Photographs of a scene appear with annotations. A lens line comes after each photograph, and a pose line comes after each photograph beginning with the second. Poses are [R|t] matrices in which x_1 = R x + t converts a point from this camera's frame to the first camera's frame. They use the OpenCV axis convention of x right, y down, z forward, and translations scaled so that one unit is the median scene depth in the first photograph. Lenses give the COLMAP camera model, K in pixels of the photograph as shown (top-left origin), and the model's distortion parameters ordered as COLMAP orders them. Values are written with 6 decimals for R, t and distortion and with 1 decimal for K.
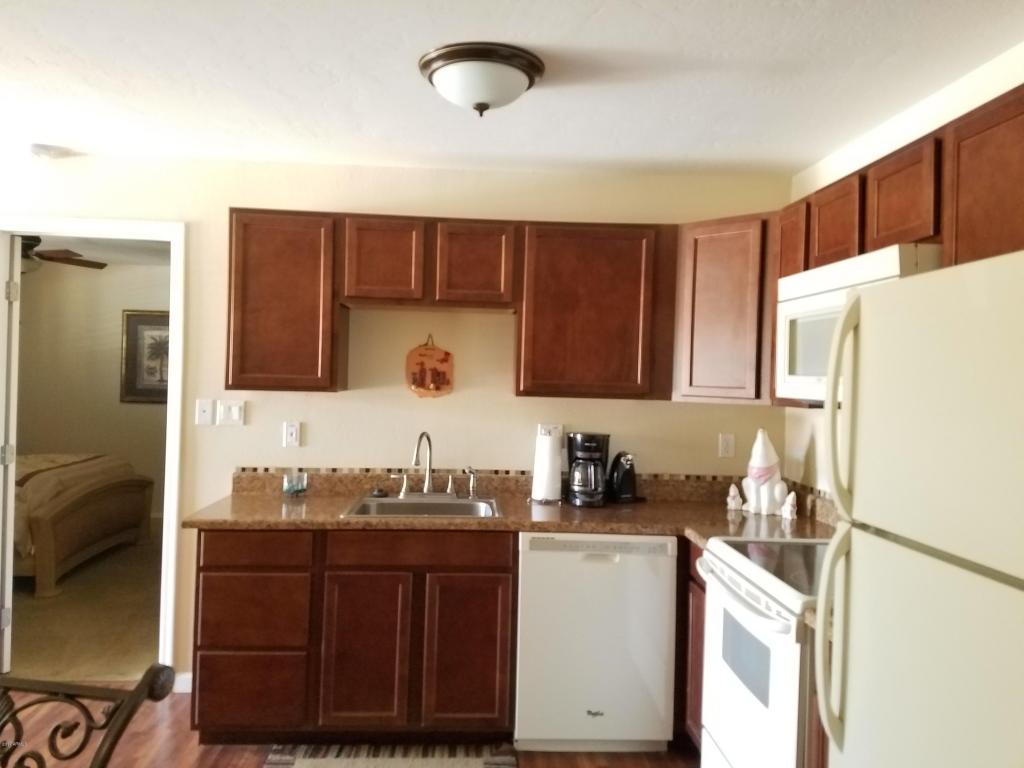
lens RADIAL K [[767.8, 0, 512.0], [0, 767.8, 384.0], [0, 0, 1]] dist [0.190416, -0.289590]
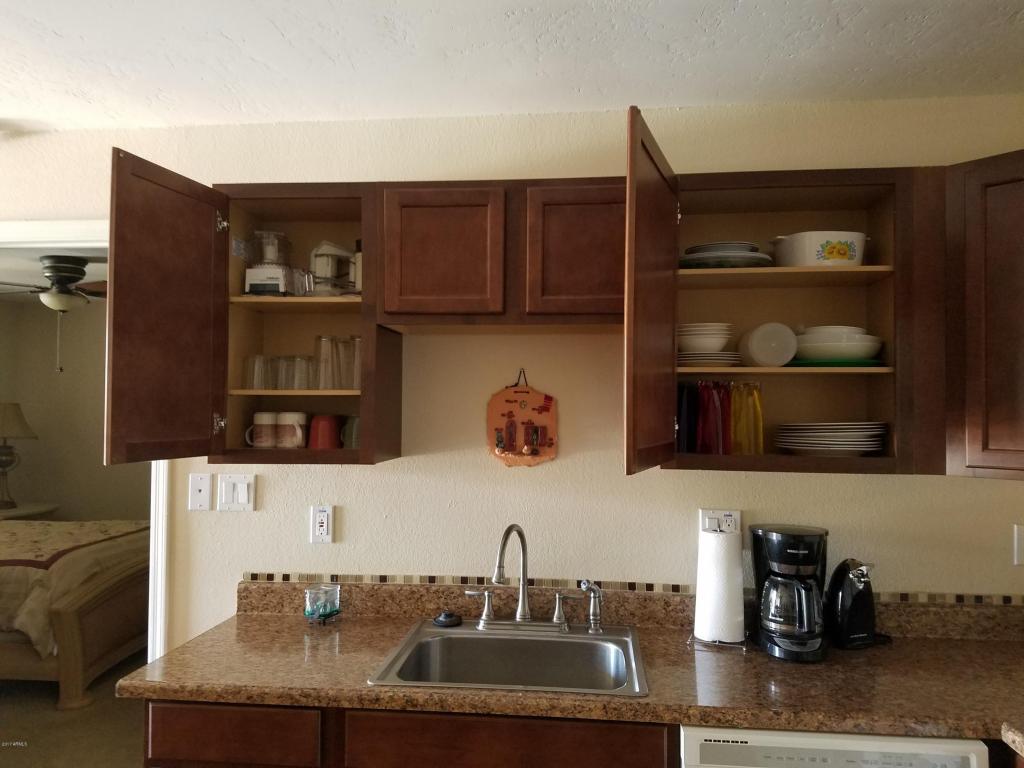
lens RADIAL K [[767.8, 0, 512.0], [0, 767.8, 384.0], [0, 0, 1]] dist [0.190416, -0.289590]
pose [[0.986350, -0.023127, -0.163031, -0.009604], [0.015458, 0.998720, -0.048153, -0.021006], [0.163936, 0.044976, 0.985445, 0.364255]]
